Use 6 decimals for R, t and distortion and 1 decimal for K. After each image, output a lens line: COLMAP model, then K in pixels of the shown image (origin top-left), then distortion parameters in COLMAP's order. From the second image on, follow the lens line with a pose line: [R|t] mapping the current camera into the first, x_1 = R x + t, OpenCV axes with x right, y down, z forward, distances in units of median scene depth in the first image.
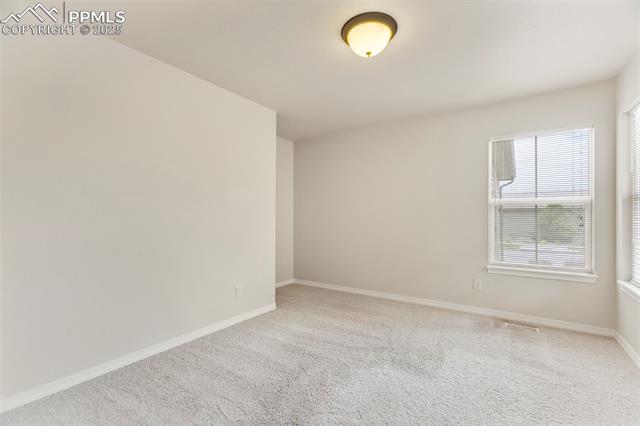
lens RADIAL K [[292.7, 0, 320.0], [0, 292.7, 213.2], [0, 0, 1]] dist [0.003058, 0.005297]
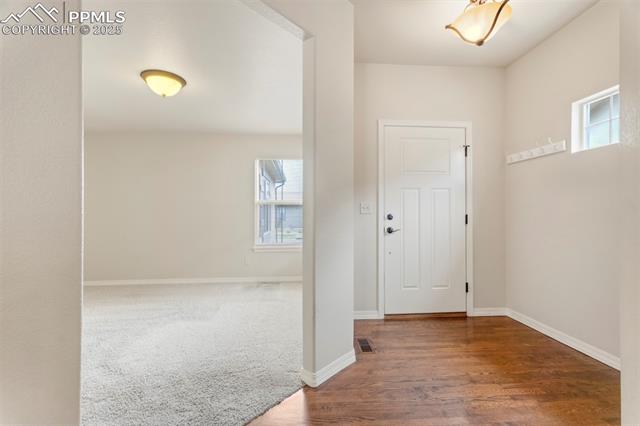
lens RADIAL K [[292.7, 0, 320.5], [0, 292.7, 209.6], [0, 0, 1]] dist [0.003058, 0.005297]
pose [[0.778284, 0.001169, 0.627912, -0.090580], [-0.004940, 0.999979, 0.004262, -0.013468], [-0.627893, -0.006419, 0.778273, -0.383496]]
